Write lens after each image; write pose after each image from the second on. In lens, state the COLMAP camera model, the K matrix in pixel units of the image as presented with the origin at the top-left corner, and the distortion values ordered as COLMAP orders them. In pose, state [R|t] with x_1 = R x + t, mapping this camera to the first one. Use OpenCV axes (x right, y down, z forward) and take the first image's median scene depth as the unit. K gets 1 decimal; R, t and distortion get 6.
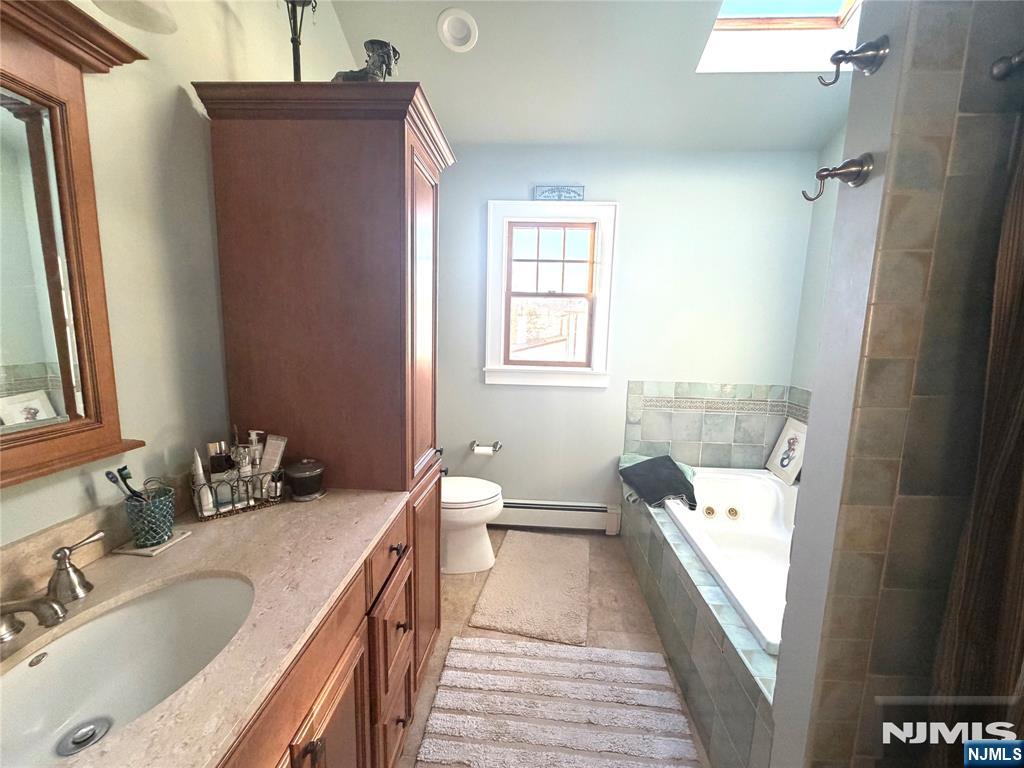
lens RADIAL K [[408.0, 0, 510.0], [0, 408.0, 383.8], [0, 0, 1]] dist [-0.000628, -0.000367]
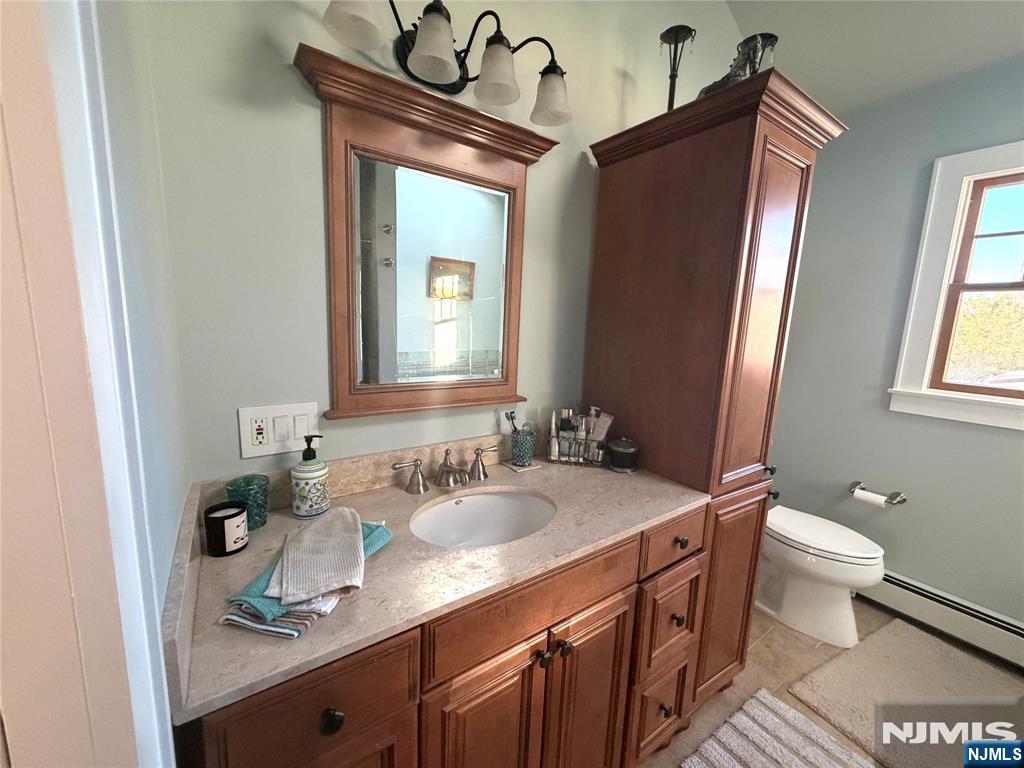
lens RADIAL K [[408.0, 0, 509.3], [0, 408.0, 383.2], [0, 0, 1]] dist [-0.000628, -0.000367]
pose [[0.619659, 0.121764, -0.775369, 0.189773], [-0.132895, 0.989906, 0.049248, 0.015127], [0.773539, 0.072526, 0.629585, -0.009894]]
